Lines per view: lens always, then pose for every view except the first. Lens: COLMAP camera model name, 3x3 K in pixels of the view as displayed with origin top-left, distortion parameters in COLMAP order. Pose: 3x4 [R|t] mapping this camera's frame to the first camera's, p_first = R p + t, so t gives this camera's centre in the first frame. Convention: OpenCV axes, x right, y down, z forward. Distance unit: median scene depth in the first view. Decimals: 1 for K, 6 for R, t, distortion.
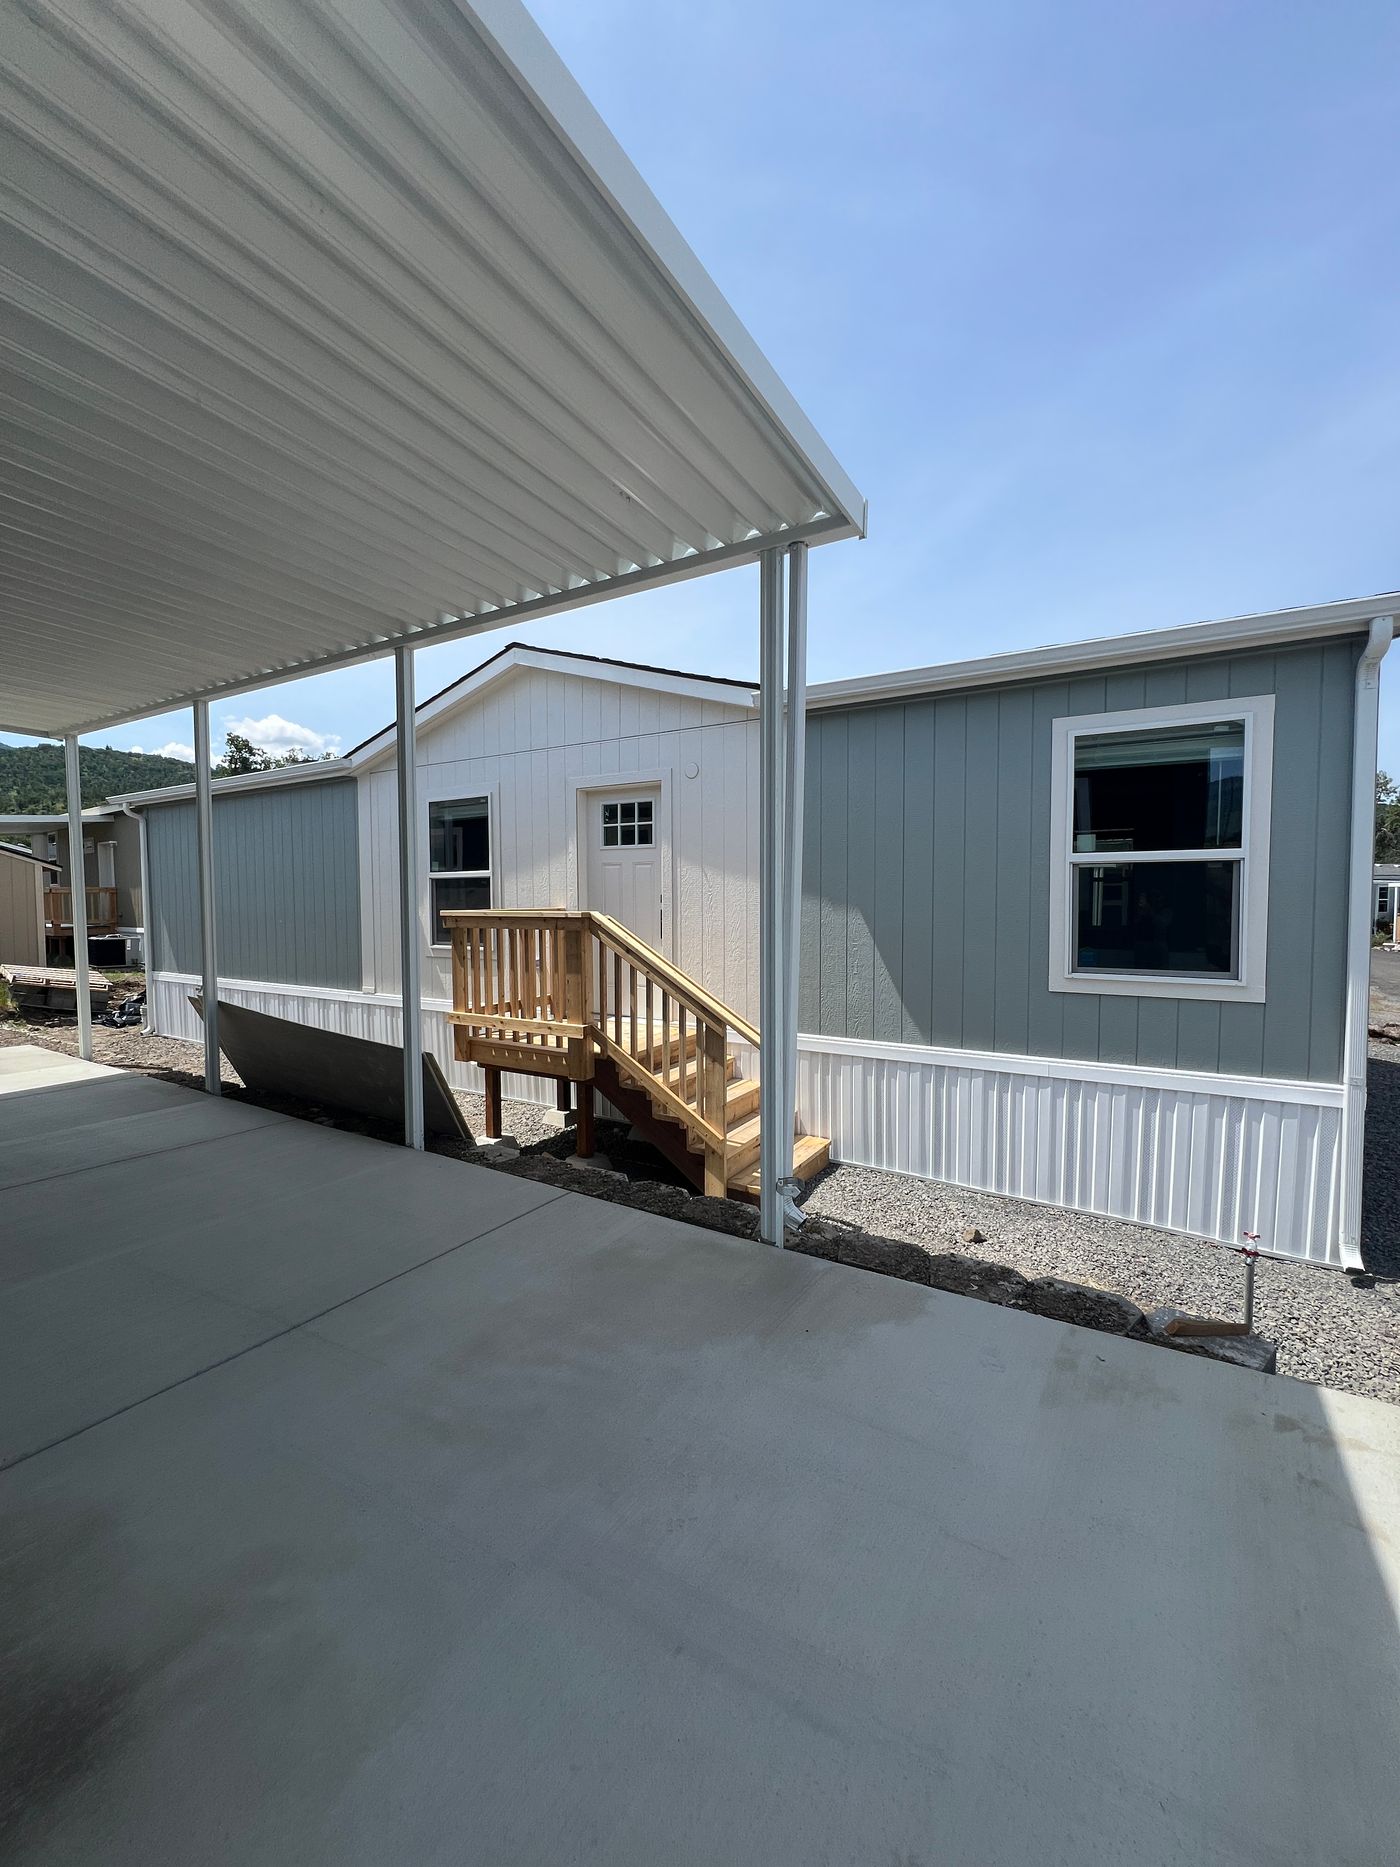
lens RADIAL K [[746.2, 0, 698.8], [0, 746.2, 945.2], [0, 0, 1]] dist [-0.001077, -0.000122]
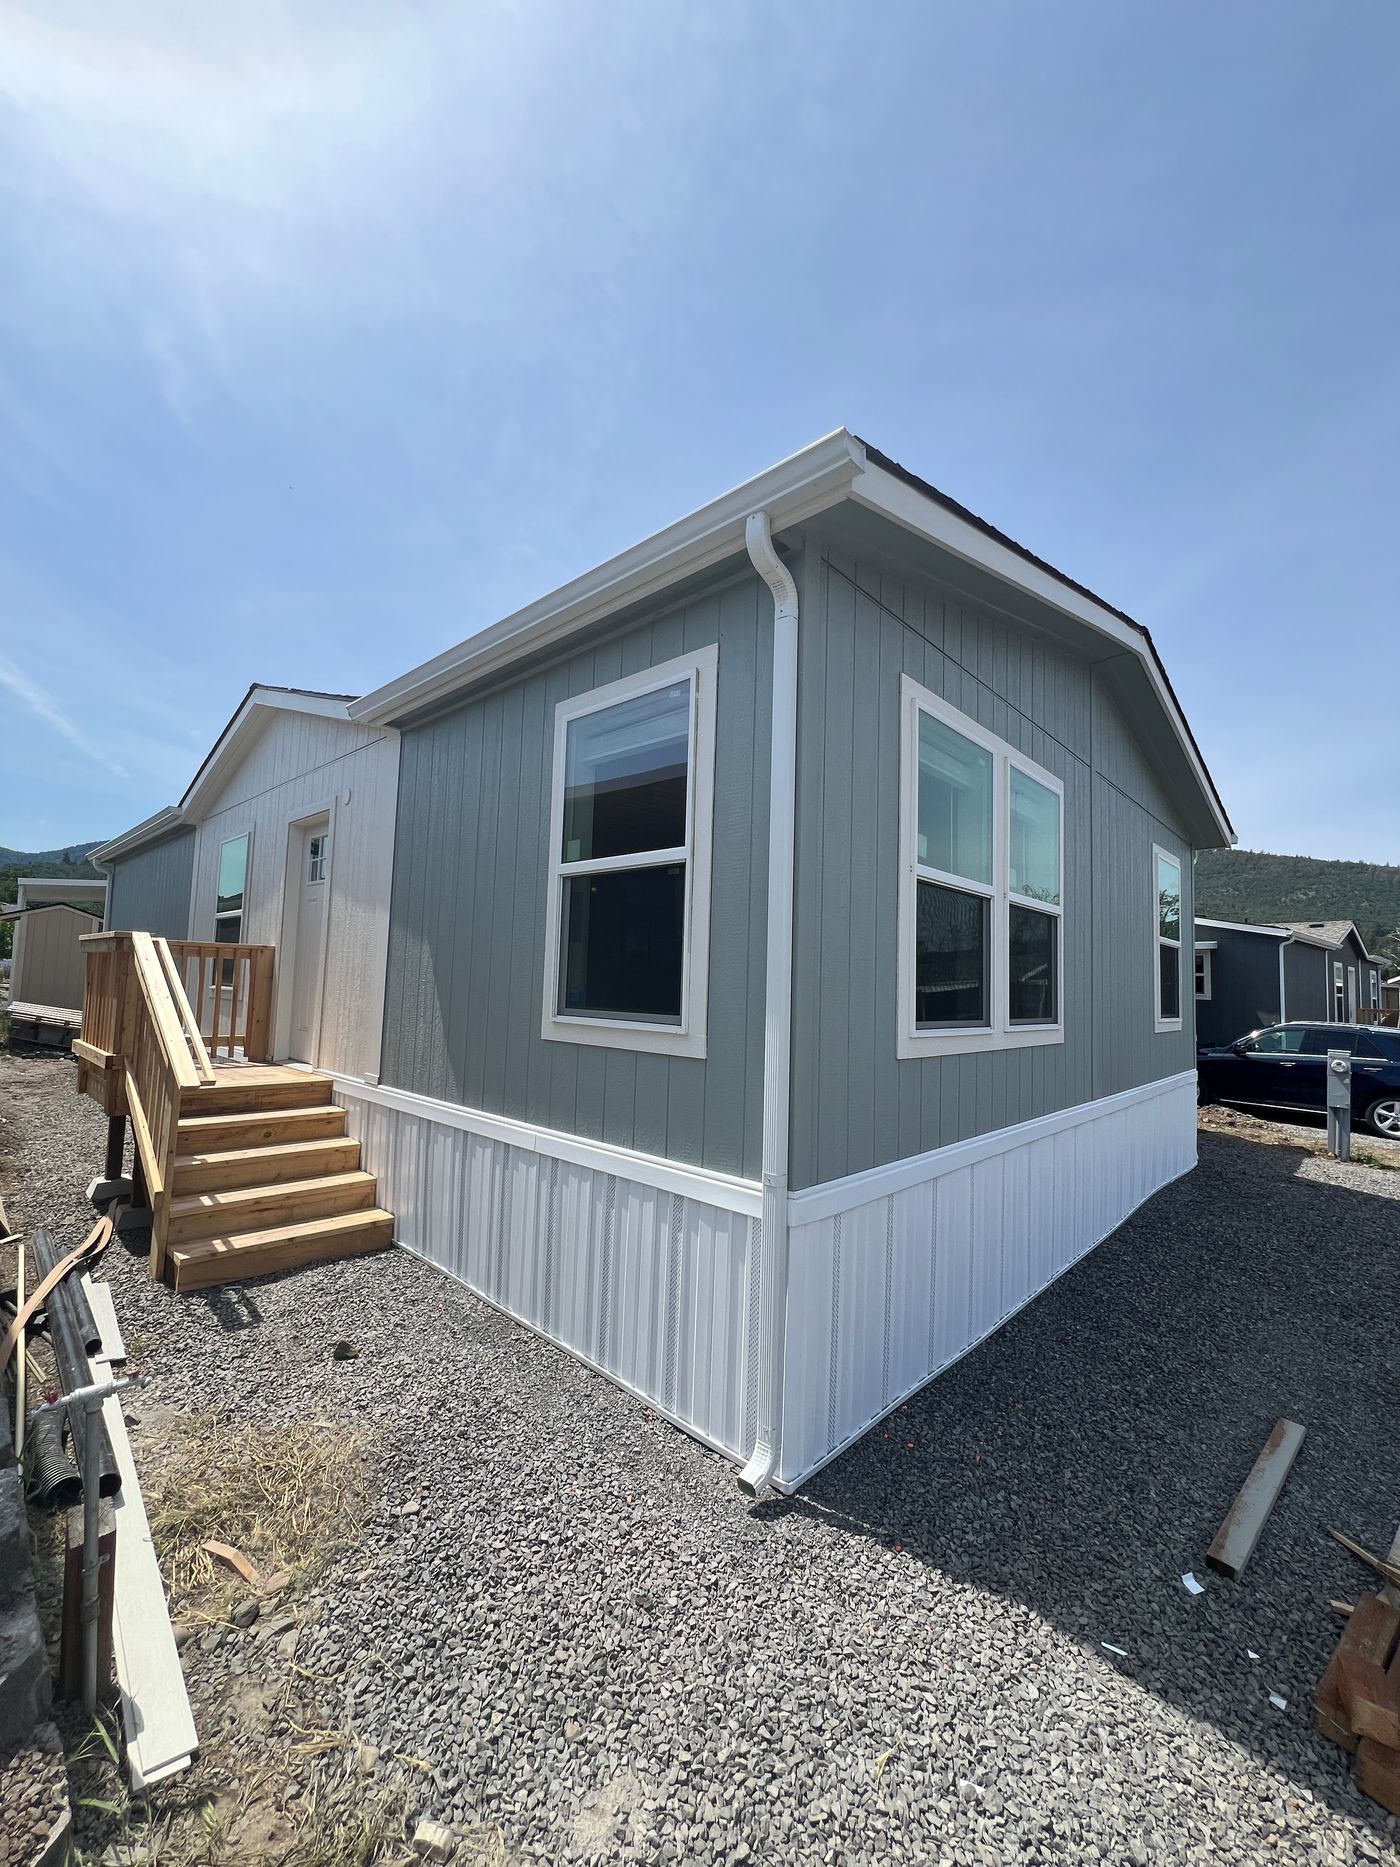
lens RADIAL K [[746.2, 0, 700.8], [0, 746.2, 934.9], [0, 0, 1]] dist [-0.001077, -0.000122]
pose [[0.977845, 0.015400, -0.208763, 0.814899], [-0.040939, 0.992101, -0.118574, 0.040250], [0.205288, 0.124493, 0.970751, 0.268930]]
